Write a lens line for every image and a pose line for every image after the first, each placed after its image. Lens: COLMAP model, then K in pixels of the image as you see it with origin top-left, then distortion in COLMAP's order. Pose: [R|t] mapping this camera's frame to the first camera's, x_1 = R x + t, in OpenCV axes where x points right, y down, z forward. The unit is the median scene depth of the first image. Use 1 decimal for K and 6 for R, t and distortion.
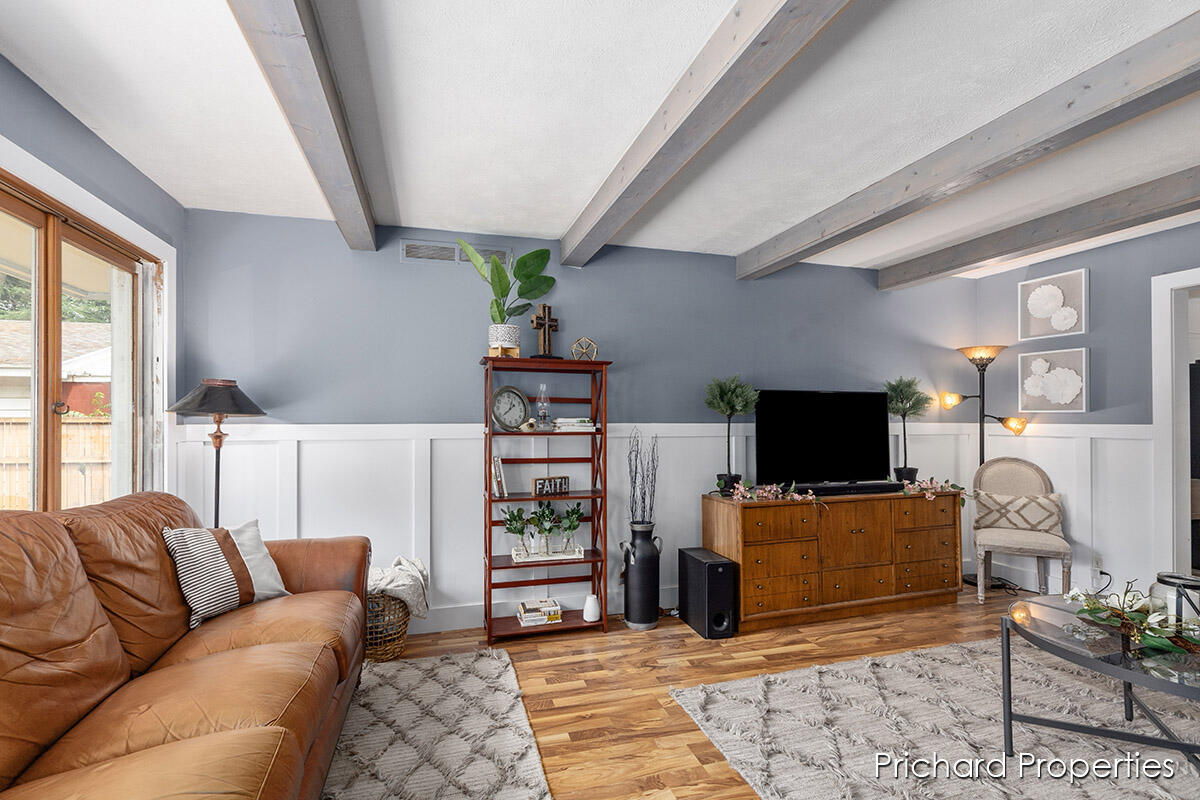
lens RADIAL K [[544.8, 0, 598.1], [0, 544.8, 417.2], [0, 0, 1]] dist [0.002243, -0.000256]
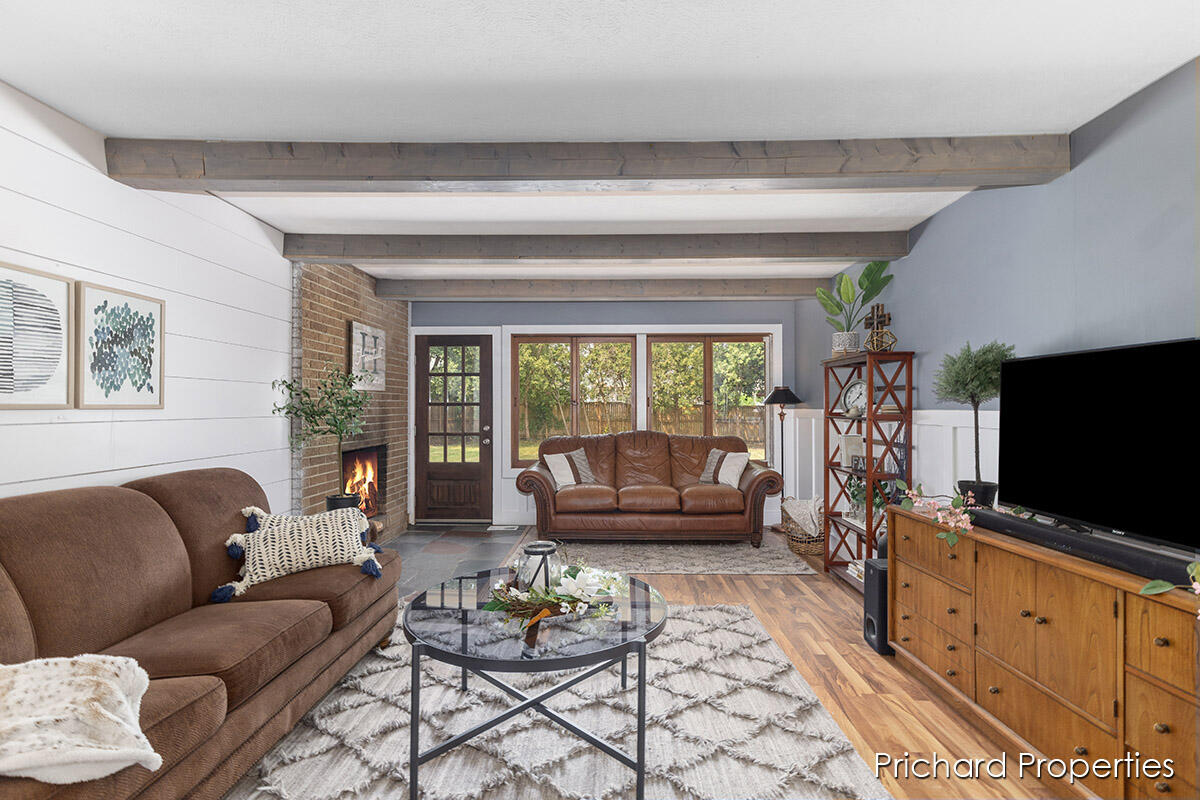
lens RADIAL K [[539.2, 0, 601.1], [0, 539.2, 405.8], [0, 0, 1]] dist [0.000783, -0.000263]
pose [[-0.300583, -0.002239, -0.953753, 1.140202], [0.002356, 0.999992, -0.003091, 0.005865], [0.953753, -0.003176, -0.300575, 0.788515]]
